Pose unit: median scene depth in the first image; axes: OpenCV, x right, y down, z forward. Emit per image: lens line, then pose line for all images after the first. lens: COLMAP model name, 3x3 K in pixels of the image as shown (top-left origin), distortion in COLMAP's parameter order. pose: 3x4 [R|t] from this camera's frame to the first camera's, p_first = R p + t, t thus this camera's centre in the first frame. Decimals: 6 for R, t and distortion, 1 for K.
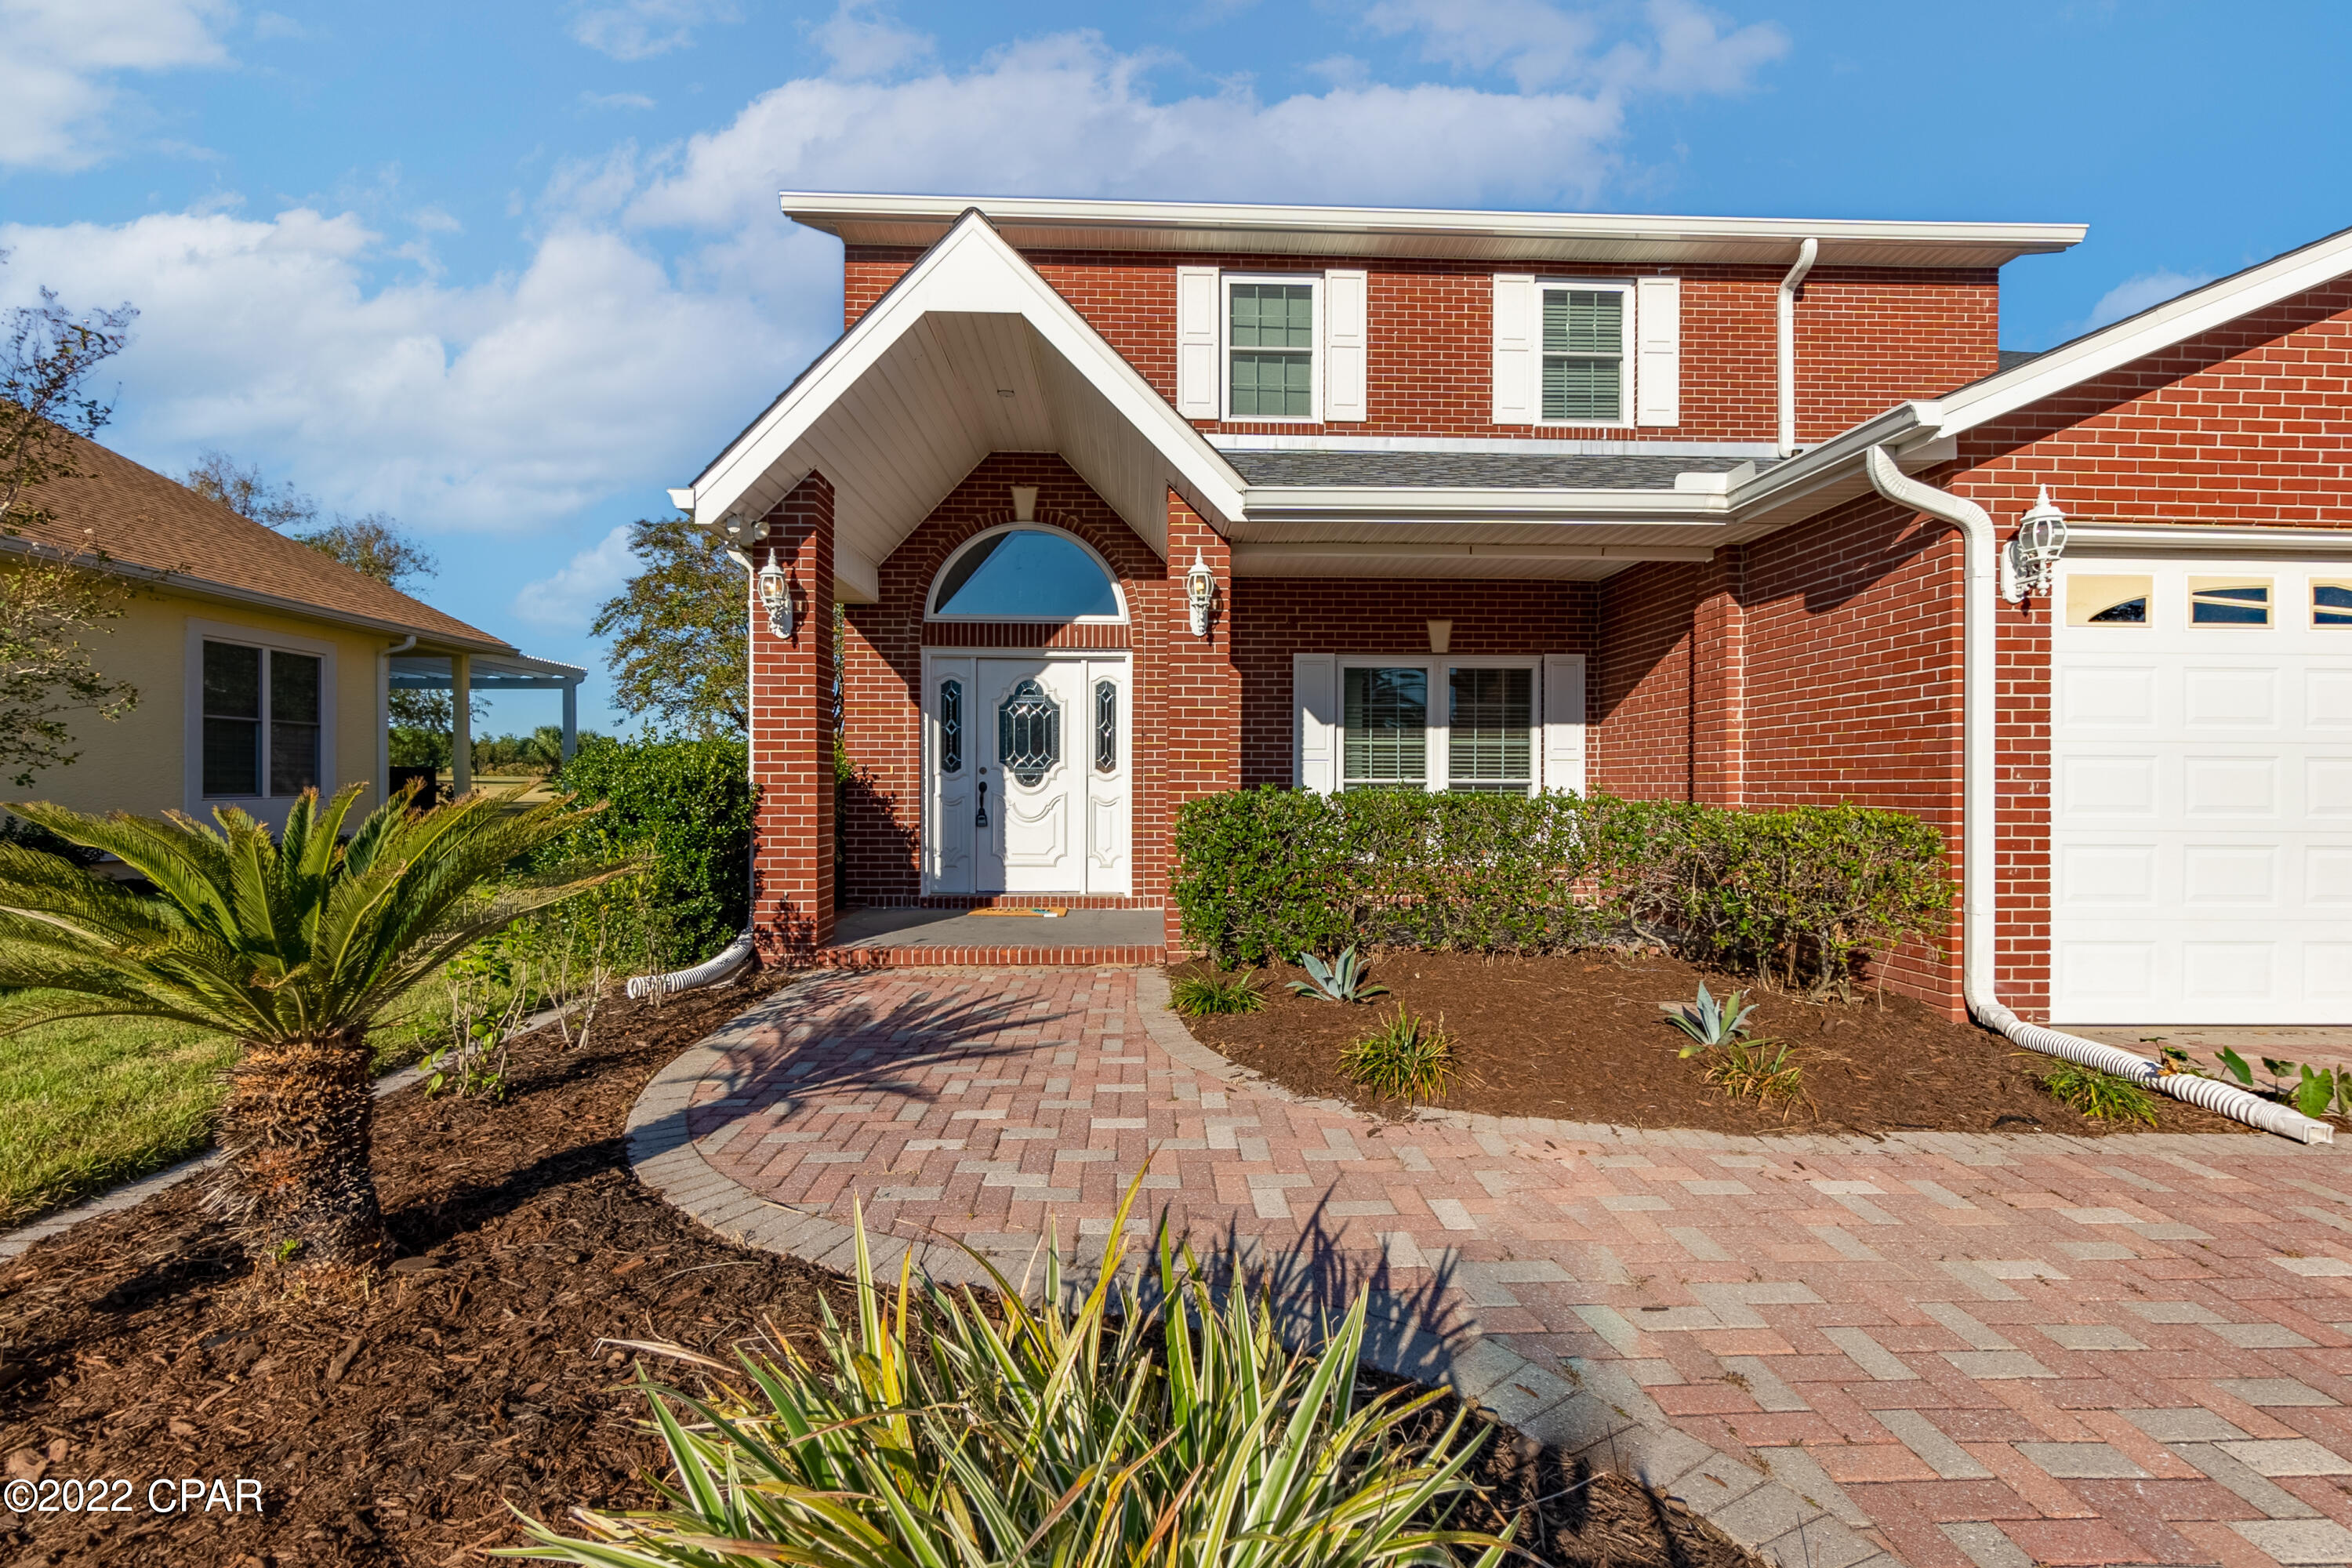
lens RADIAL K [[1051.6, 0, 1157.8], [0, 1051.6, 793.6], [0, 0, 1]] dist [-0.001450, 0.000518]
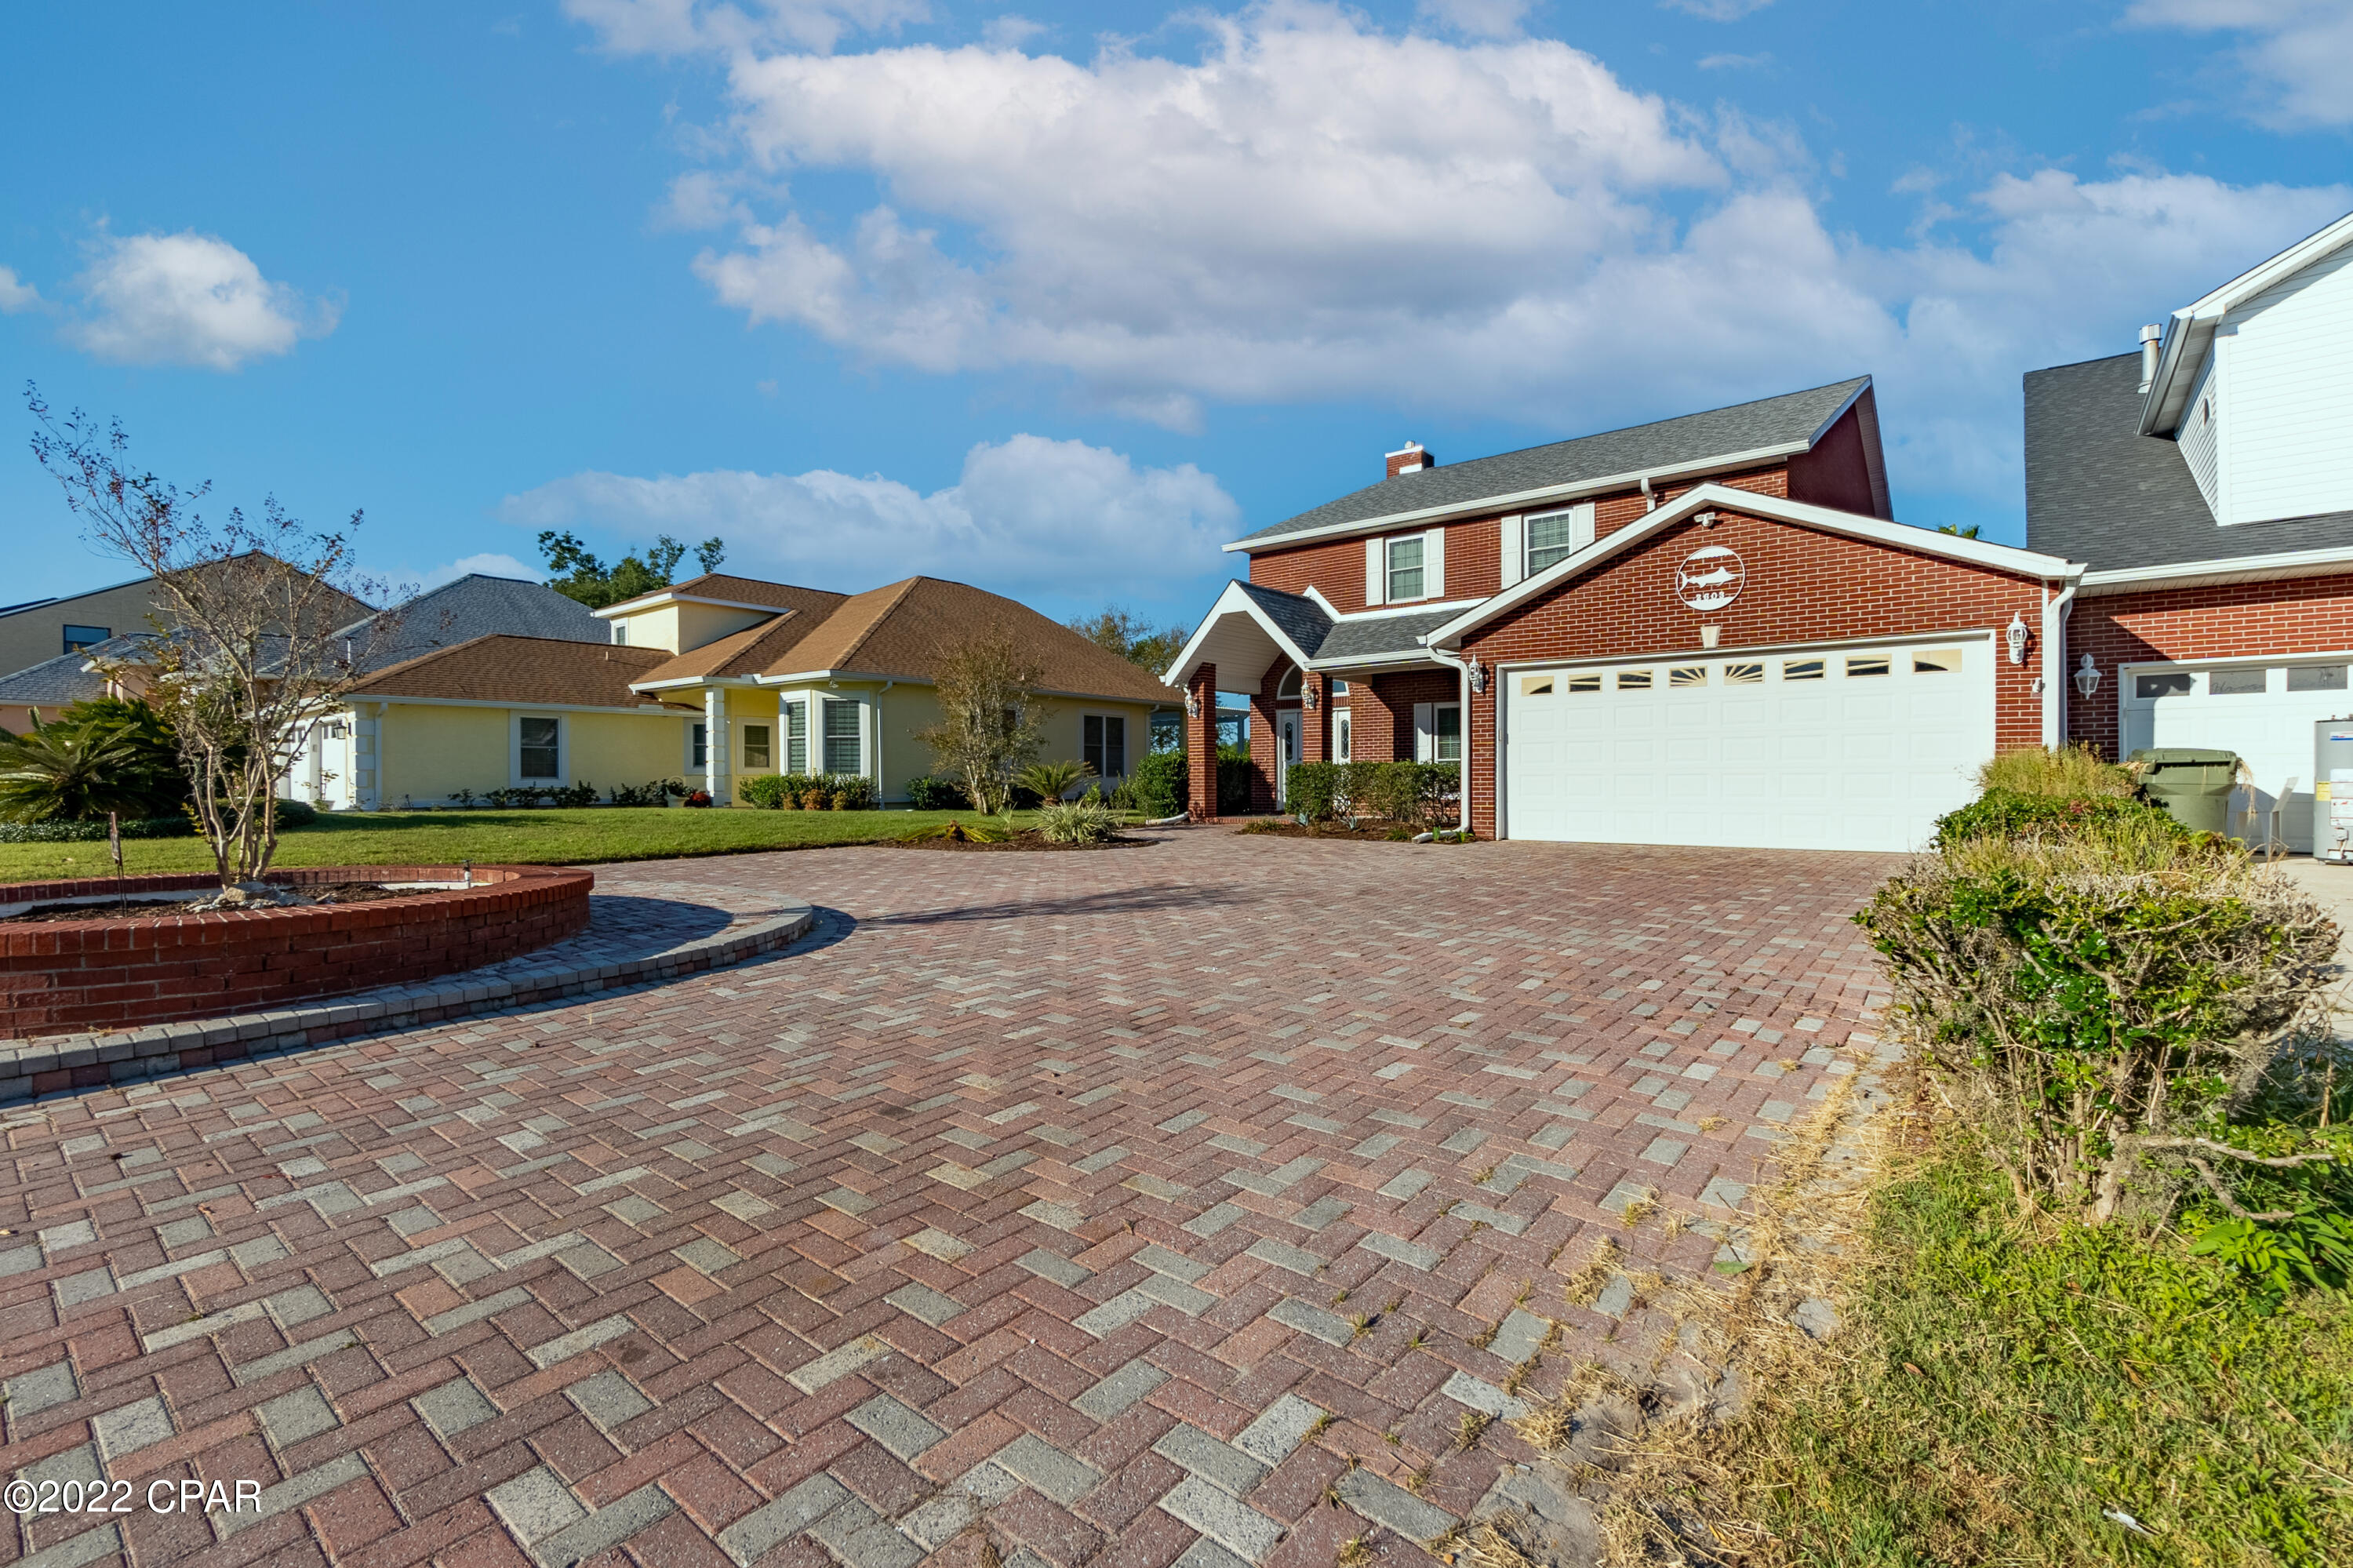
lens RADIAL K [[1046.1, 0, 1169.1], [0, 1046.1, 792.9], [0, 0, 1]] dist [-0.000549, -0.000163]
pose [[0.756478, -0.002057, -0.654016, 1.199011], [0.002257, 0.999997, -0.000535, 0.057837], [0.654015, -0.001072, 0.756481, -1.036873]]
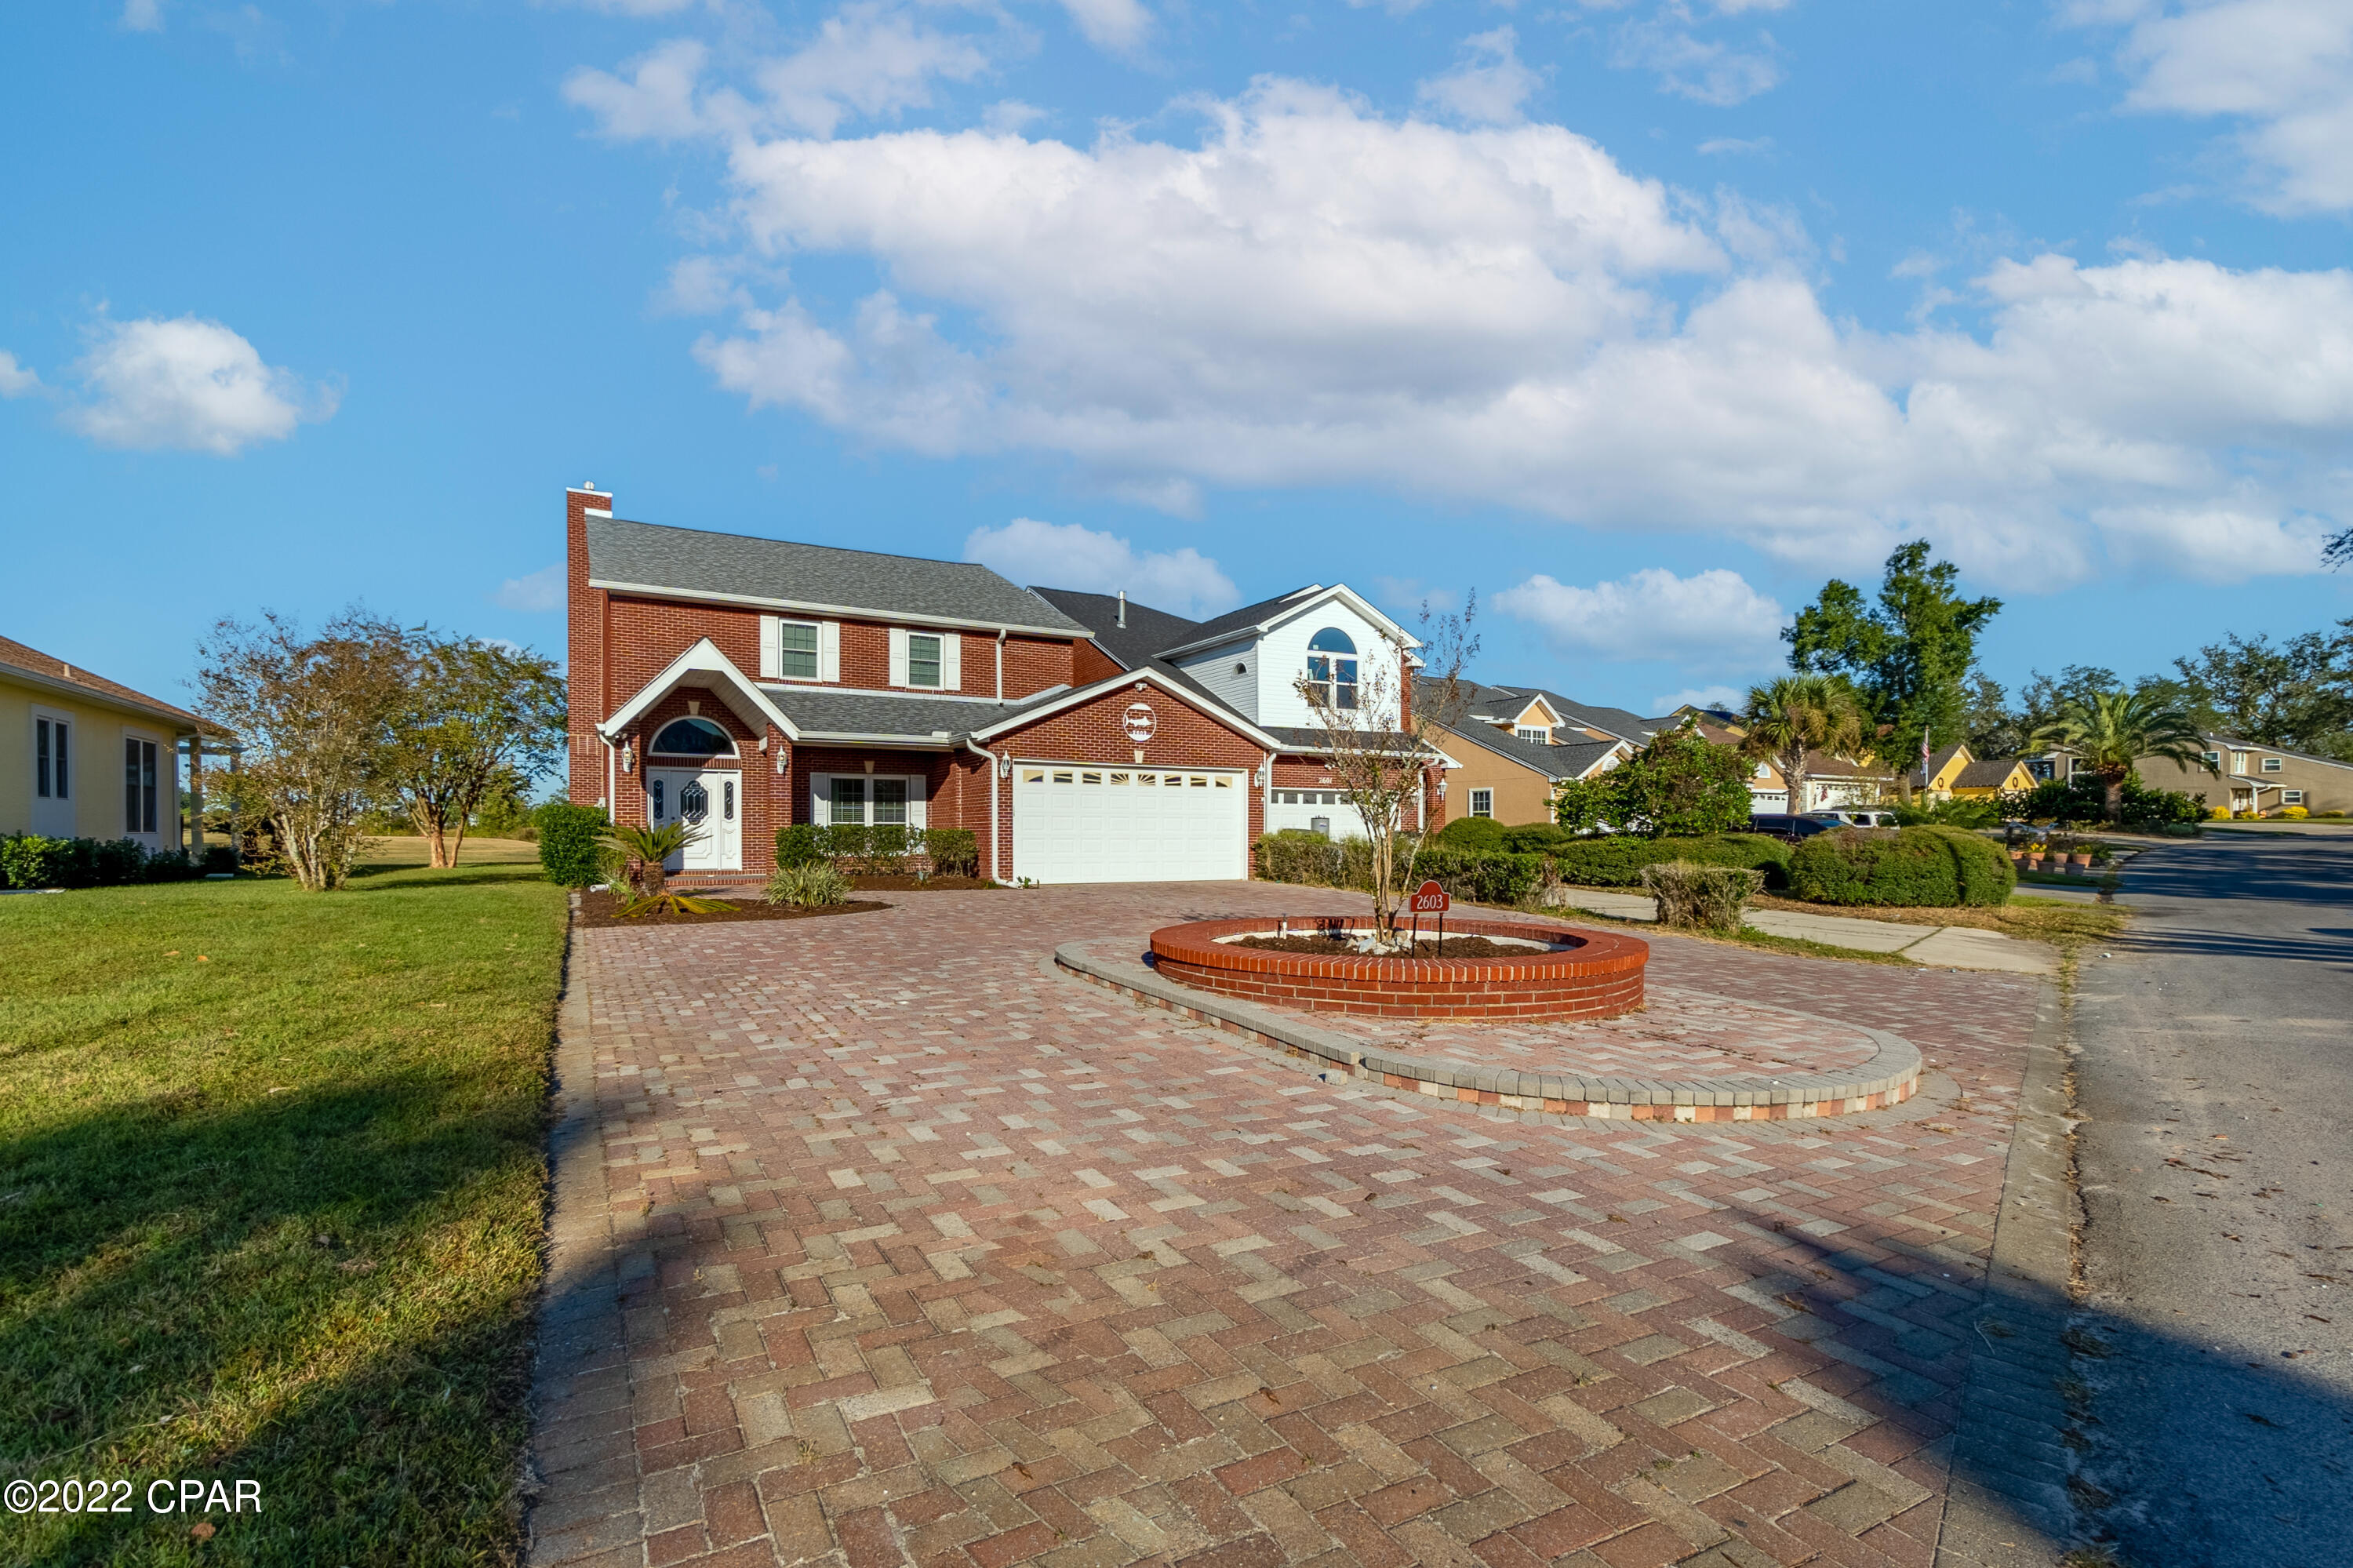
lens RADIAL K [[1062.6, 0, 1181.8], [0, 1062.6, 836.8], [0, 0, 1]] dist [0.001902, -0.000041]
pose [[0.881043, -0.004850, 0.473012, -0.294303], [0.005955, 0.999982, -0.000839, 0.029653], [-0.472999, 0.003556, 0.881056, -1.678062]]
